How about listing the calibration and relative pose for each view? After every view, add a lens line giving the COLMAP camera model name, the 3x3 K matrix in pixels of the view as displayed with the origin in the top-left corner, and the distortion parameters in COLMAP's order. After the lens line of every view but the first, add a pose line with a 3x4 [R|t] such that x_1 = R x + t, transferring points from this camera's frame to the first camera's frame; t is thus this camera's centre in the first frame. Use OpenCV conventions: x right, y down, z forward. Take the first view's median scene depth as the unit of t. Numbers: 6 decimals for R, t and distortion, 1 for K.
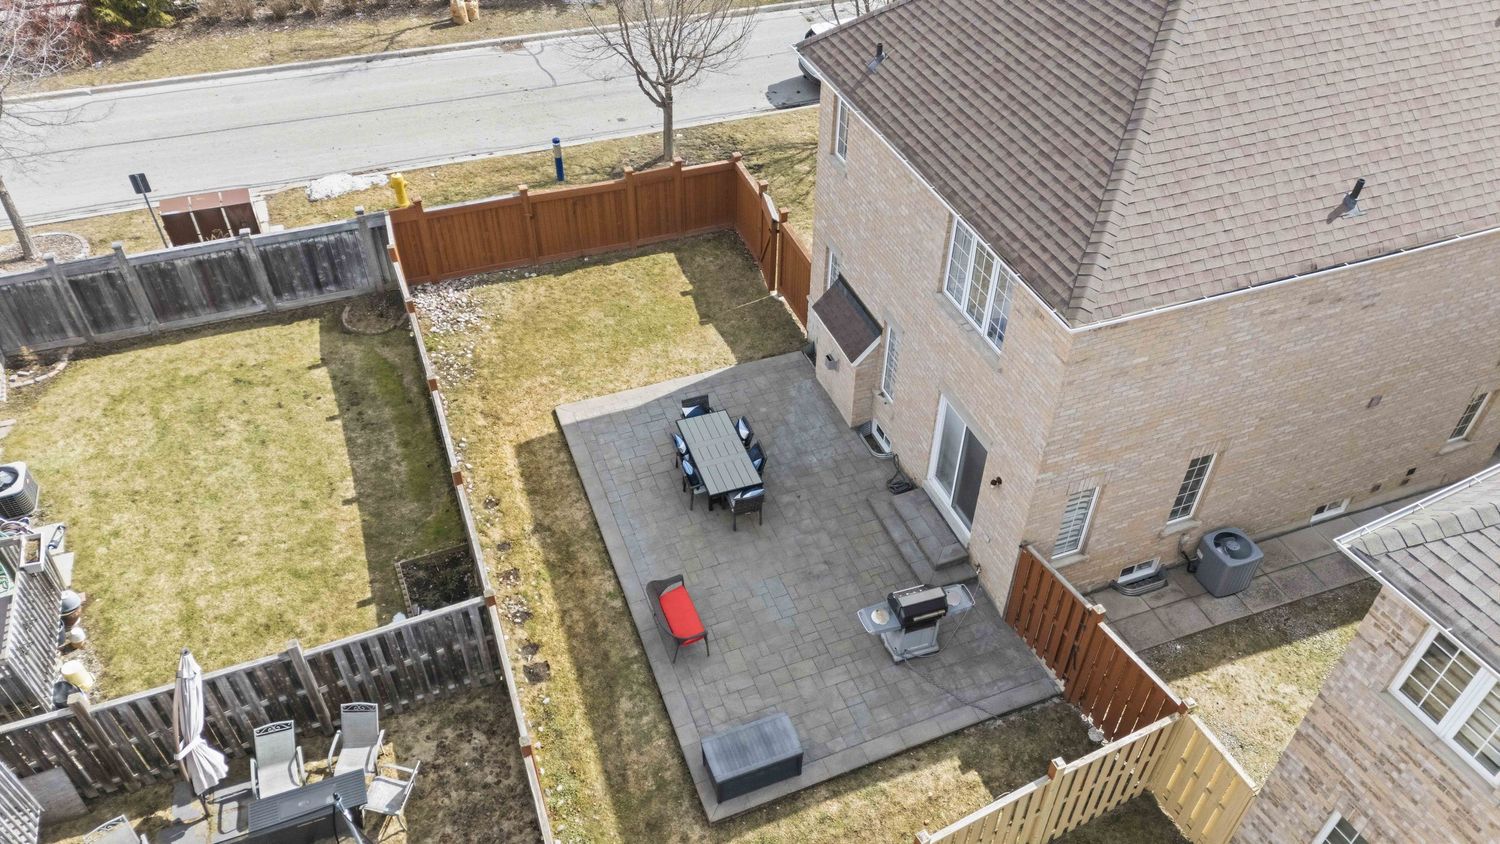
lens RADIAL K [[1091.1, 0, 753.4], [0, 1091.1, 421.7], [0, 0, 1]] dist [0.081058, -0.074242]
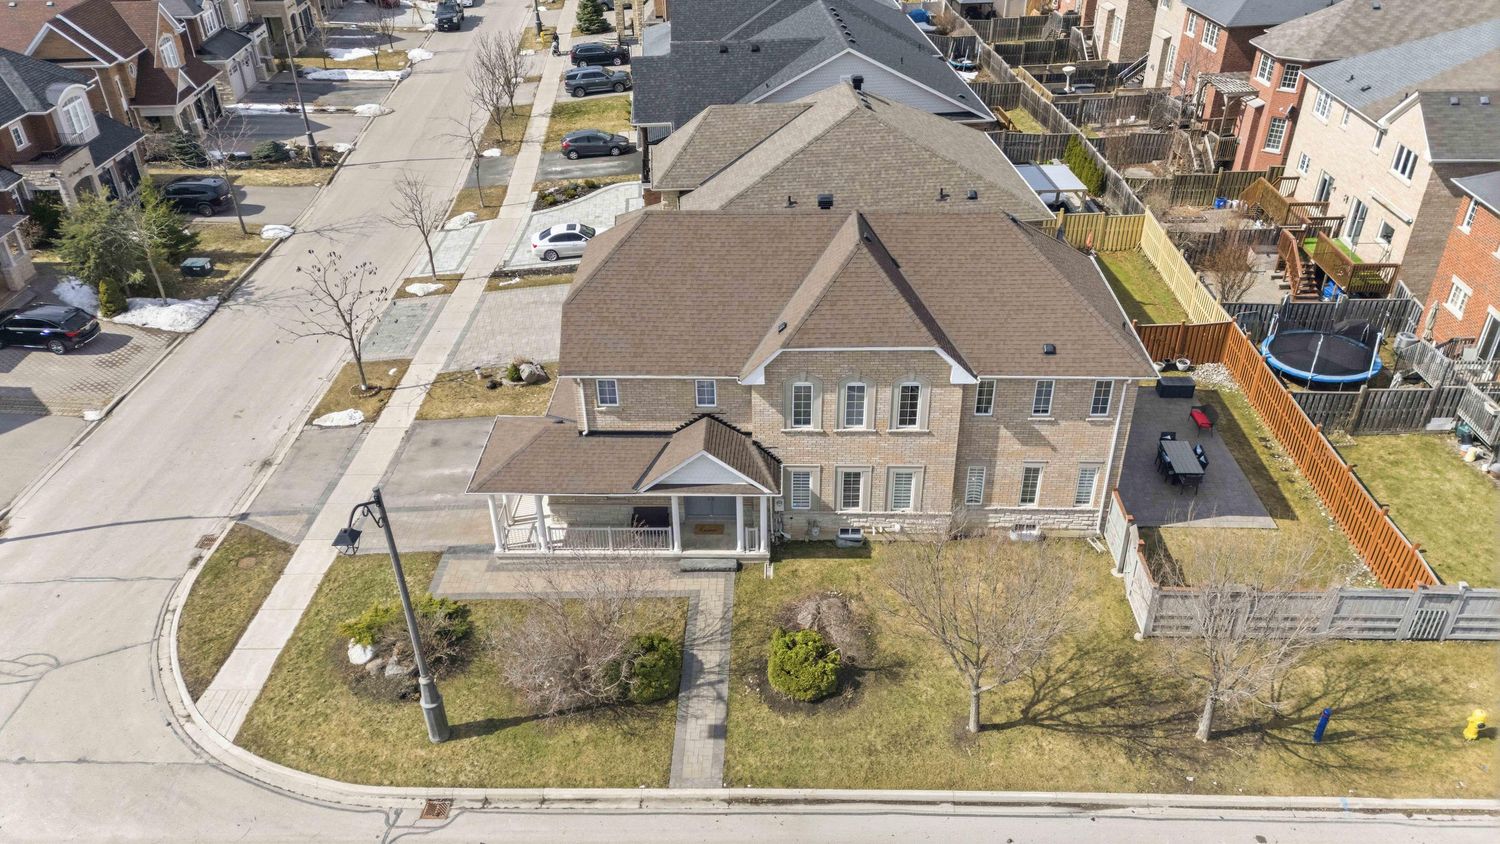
lens RADIAL K [[1091.1, 0, 748.1], [0, 1091.1, 417.0], [0, 0, 1]] dist [0.081058, -0.074242]
pose [[-0.921641, -0.201973, 0.331338, 0.043360], [0.264515, 0.297748, 0.917267, -2.005931], [-0.283918, 0.933034, -0.220992, 1.575961]]
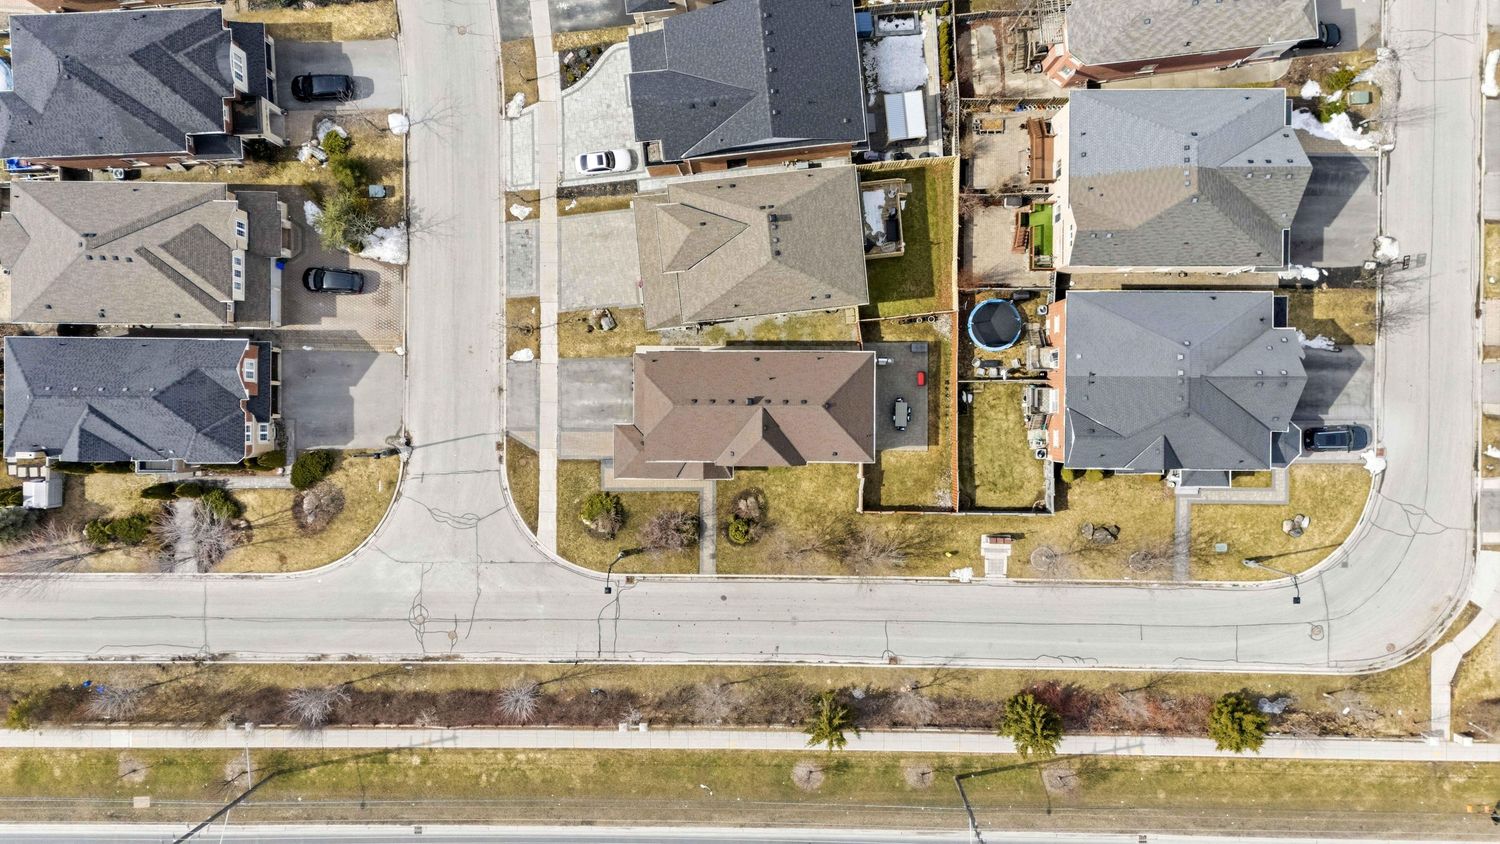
lens RADIAL K [[1091.1, 0, 746.2], [0, 1091.1, 417.9], [0, 0, 1]] dist [0.081058, -0.074242]
pose [[-0.932362, -0.361521, -0.001849, 0.585585], [0.241224, -0.625909, 0.741653, -3.580706], [-0.269281, 0.691043, 0.670781, -1.935998]]
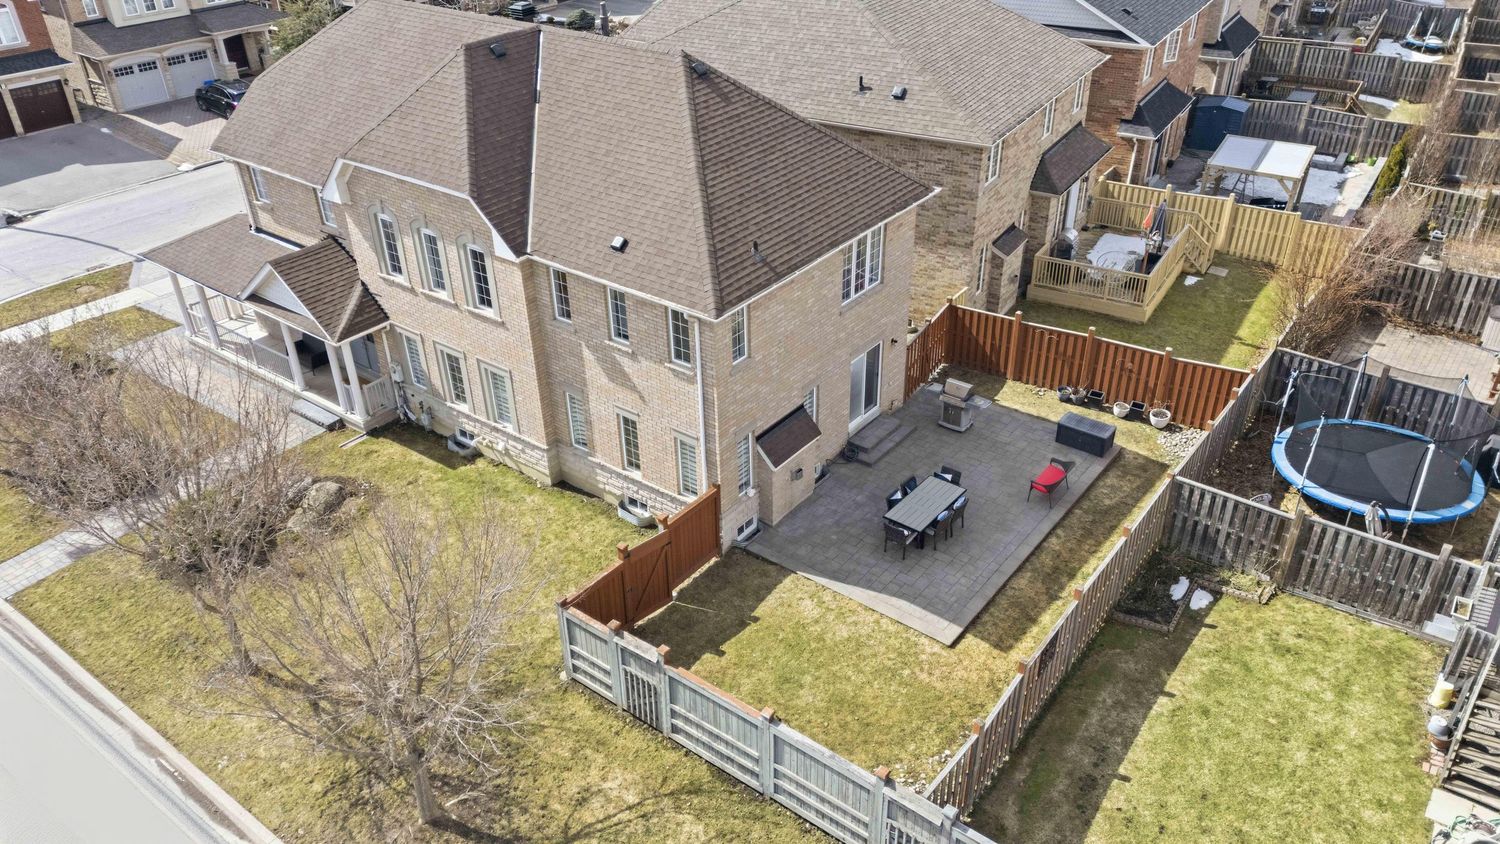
lens RADIAL K [[1091.1, 0, 750.6], [0, 1091.1, 417.9], [0, 0, 1]] dist [0.081058, -0.074242]
pose [[-0.522359, -0.444779, 0.727539, -0.807460], [0.581158, 0.438668, 0.685439, -1.007766], [-0.624017, 0.780860, 0.029345, 0.999462]]
